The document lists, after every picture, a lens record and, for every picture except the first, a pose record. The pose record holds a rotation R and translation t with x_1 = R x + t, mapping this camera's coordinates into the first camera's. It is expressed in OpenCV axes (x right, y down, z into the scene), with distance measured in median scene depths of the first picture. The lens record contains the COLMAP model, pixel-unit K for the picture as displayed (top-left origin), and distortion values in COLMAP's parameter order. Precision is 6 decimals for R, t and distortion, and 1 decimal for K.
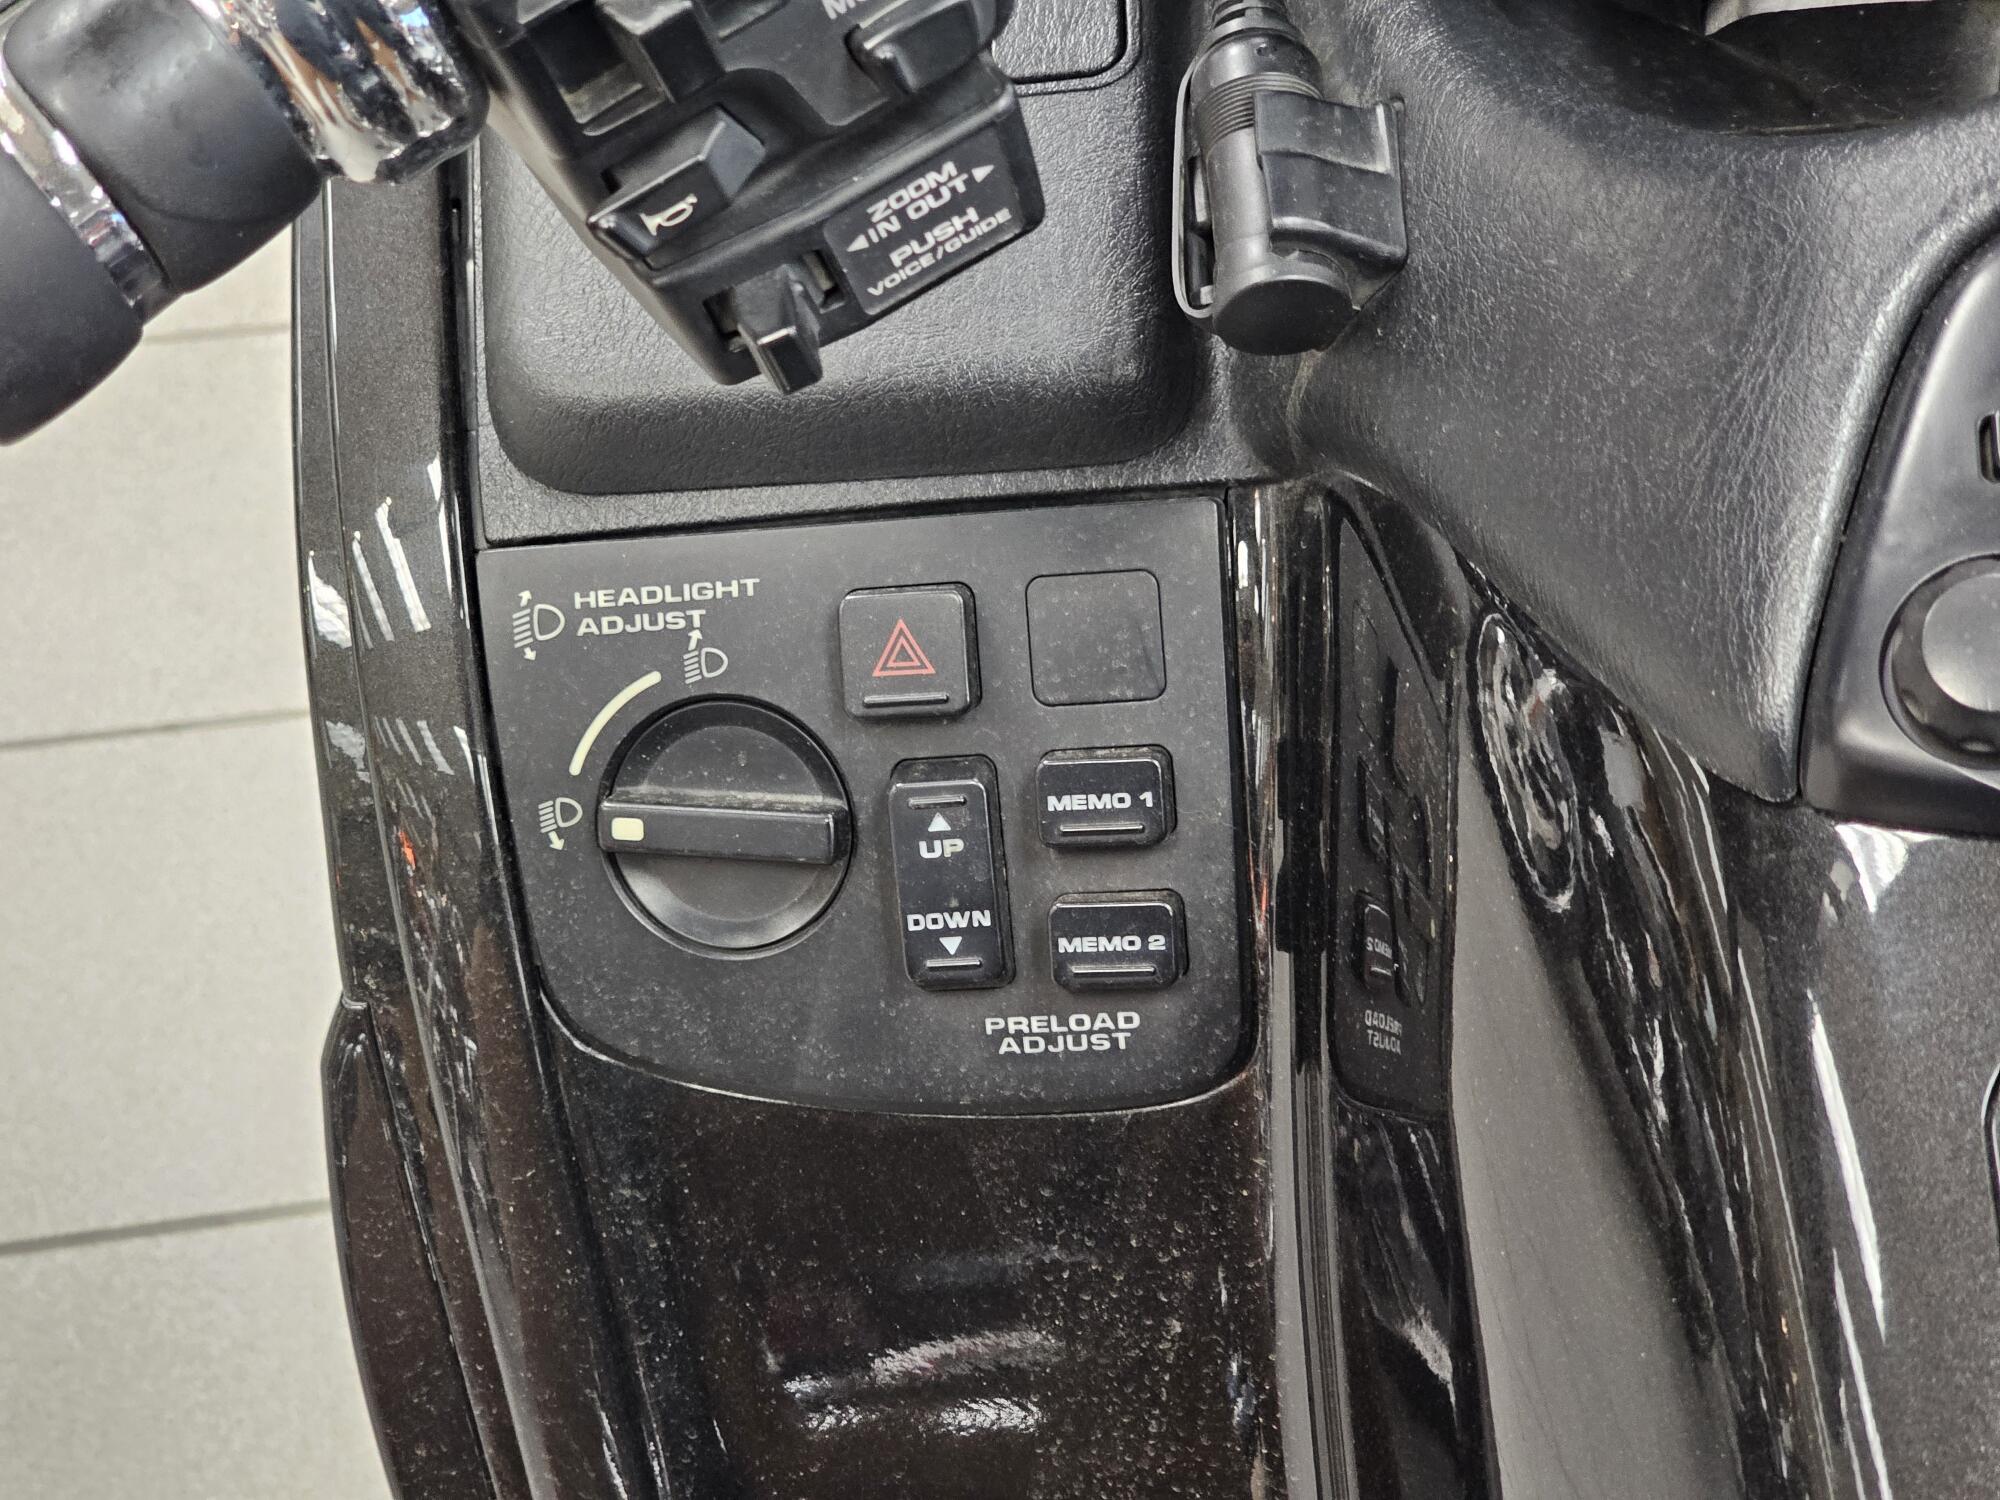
lens RADIAL K [[3882.9, 0, 981.6], [0, 3882.9, 747.1], [0, 0, 1]] dist [-0.025372, 0.000000]
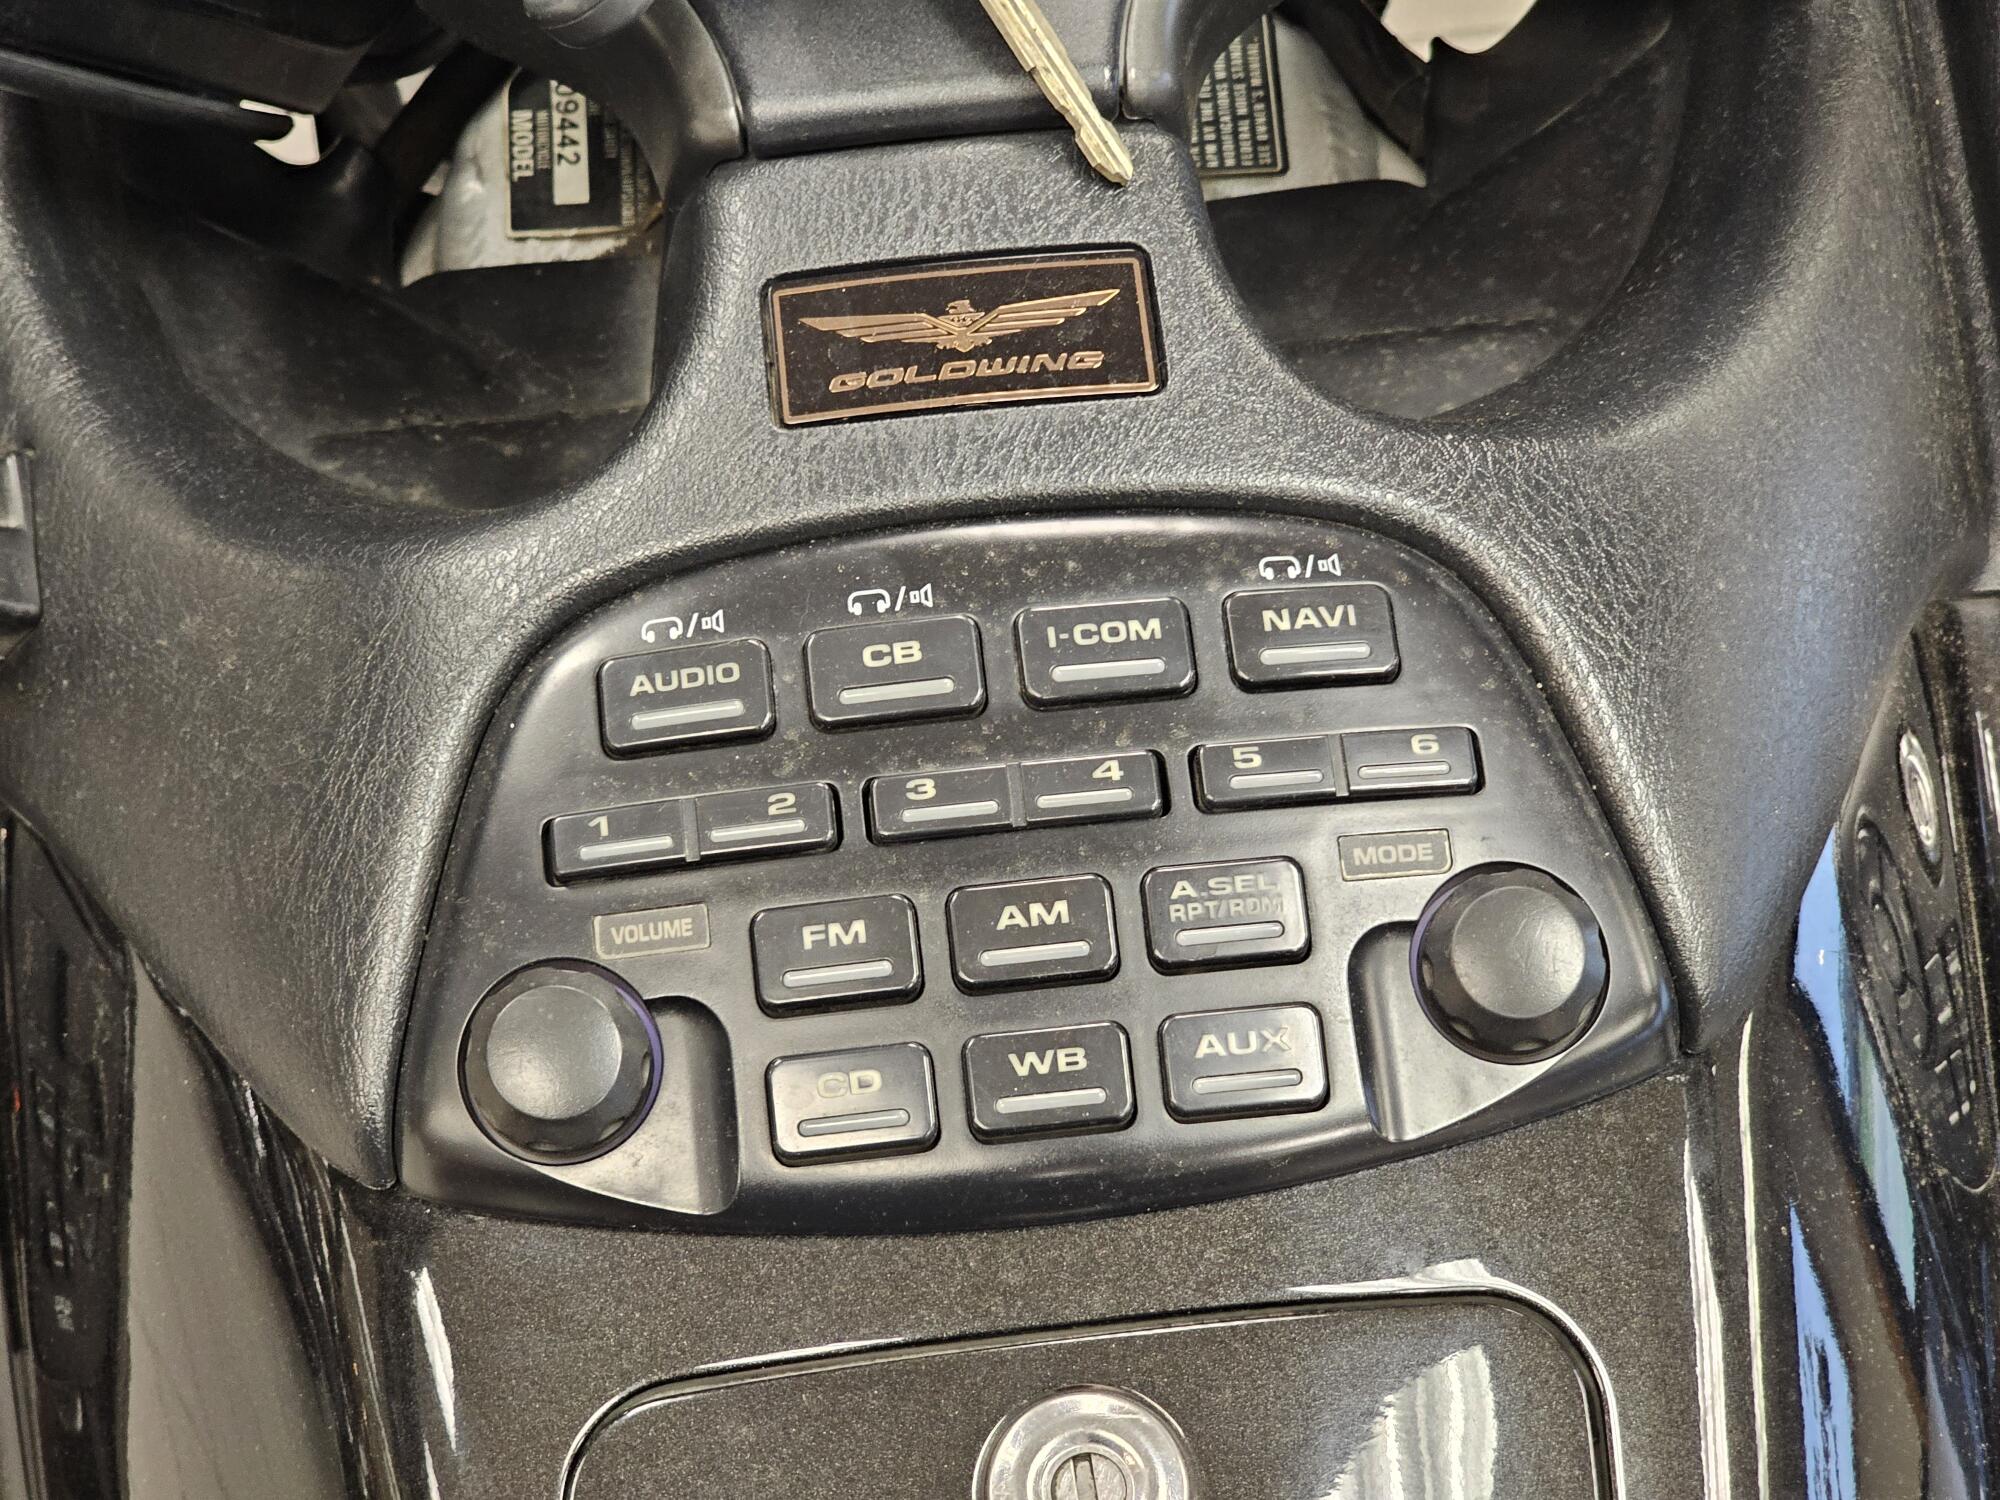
lens RADIAL K [[3882.9, 0, 929.8], [0, 3882.9, 789.4], [0, 0, 1]] dist [-0.025372, 0.000000]
pose [[0.975358, -0.060765, 0.212095, 0.121621], [0.045492, 0.996057, 0.076162, -0.151499], [-0.215886, -0.064637, 0.974277, -0.045490]]
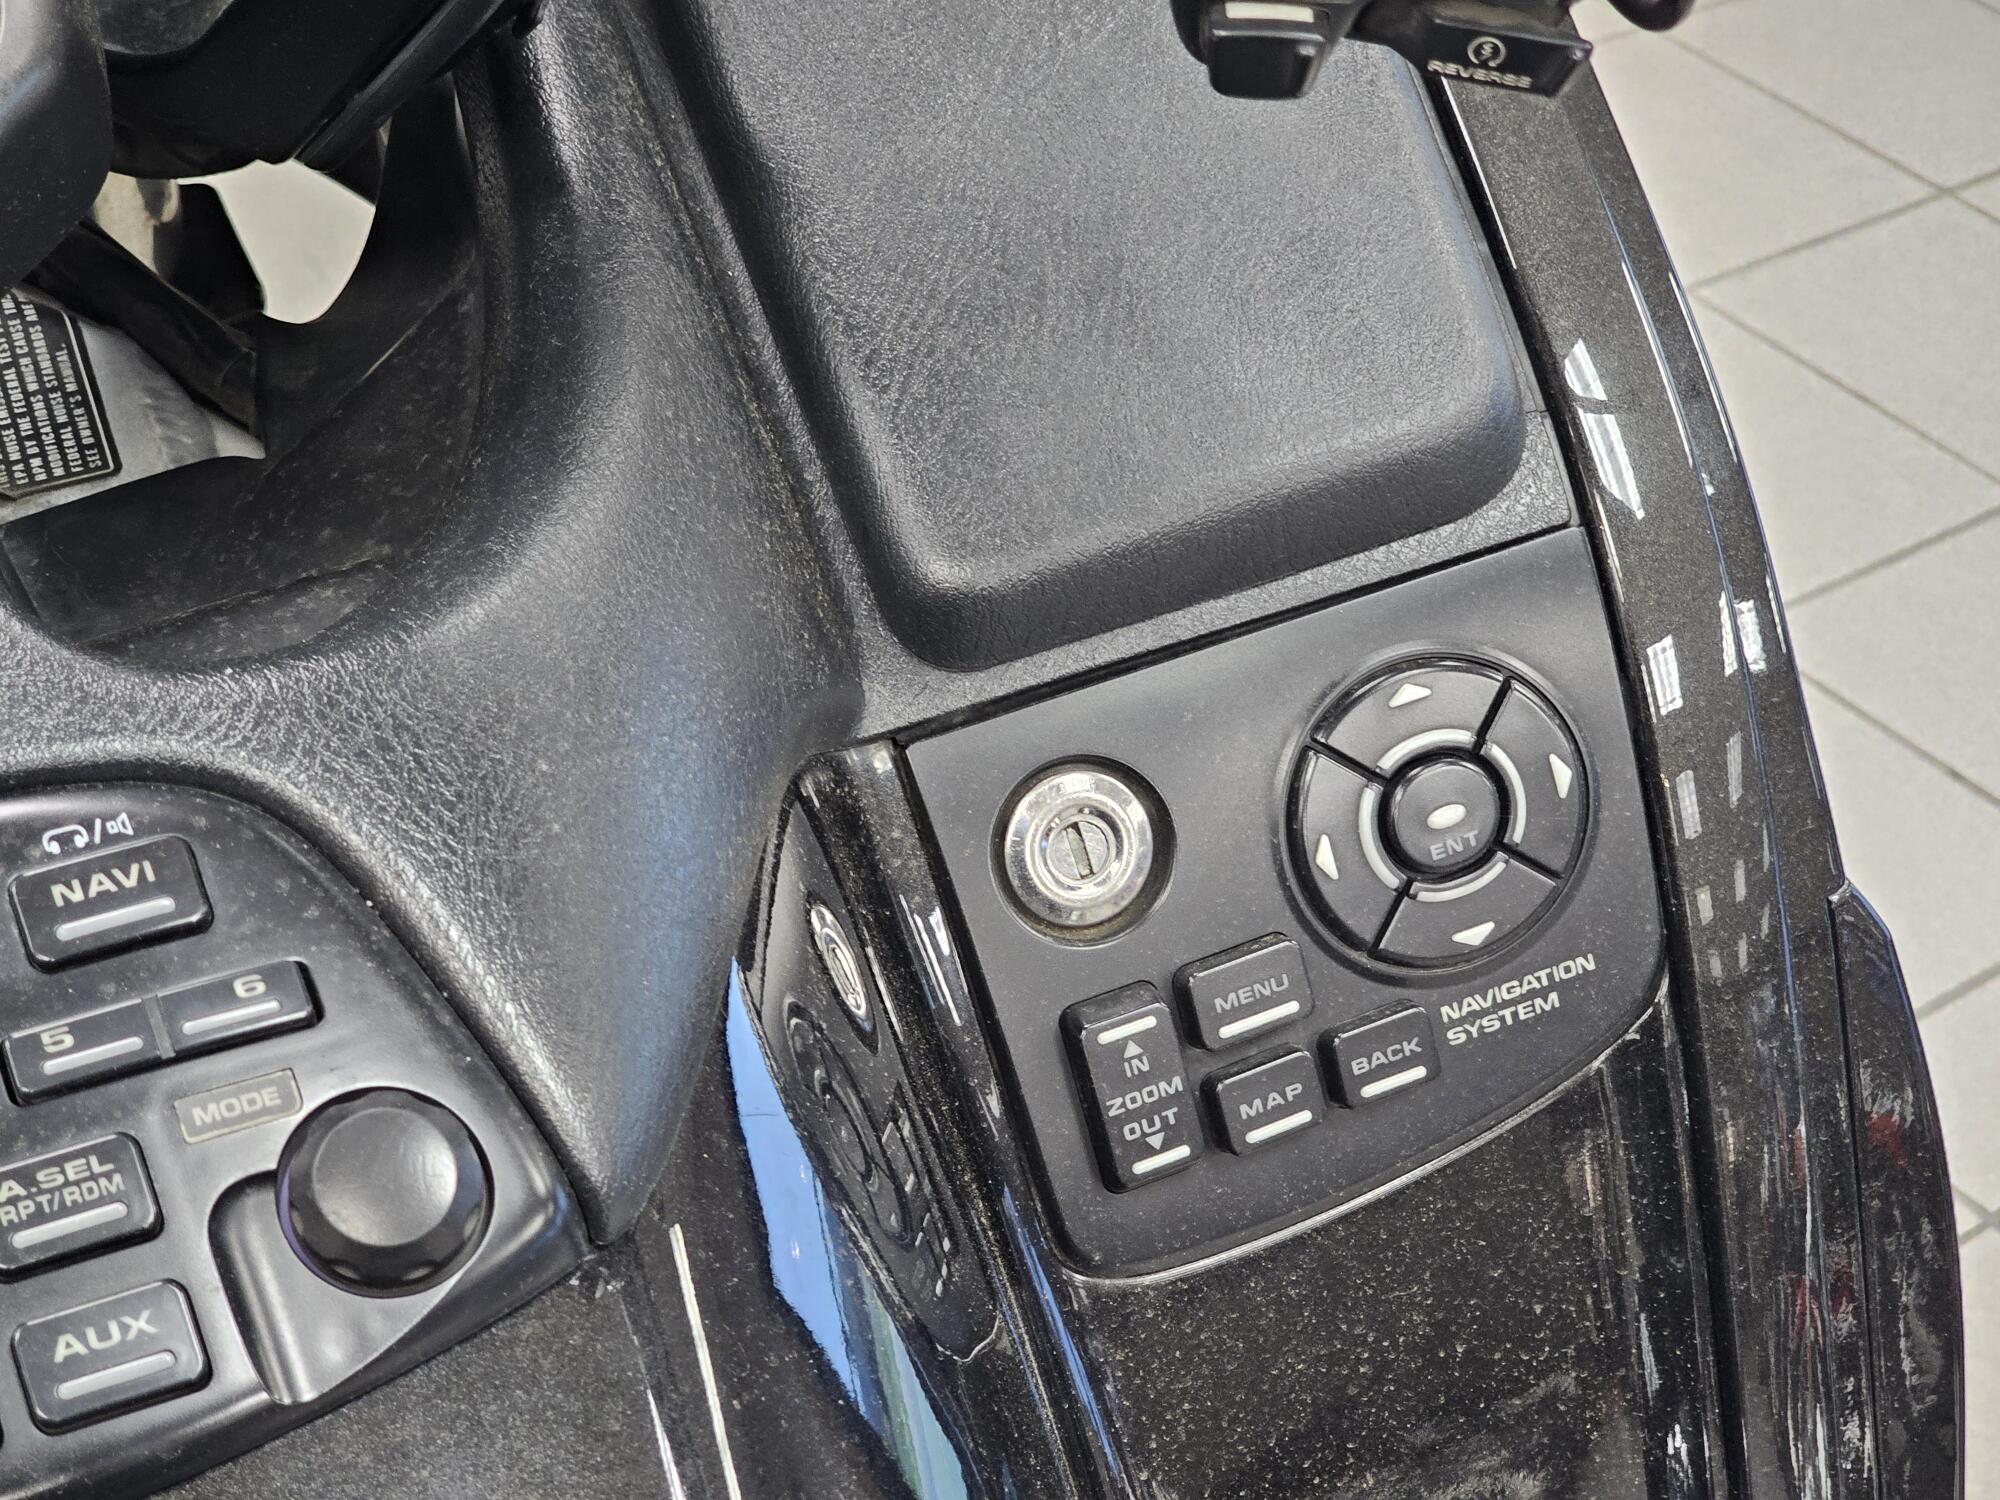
lens RADIAL K [[3882.9, 0, 979.7], [0, 3882.9, 763.0], [0, 0, 1]] dist [-0.025372, 0.000000]
pose [[0.879459, -0.228501, 0.417539, 0.227864], [0.249826, 0.968284, 0.003693, -0.095377], [-0.405140, 0.101064, 0.908652, -0.035857]]
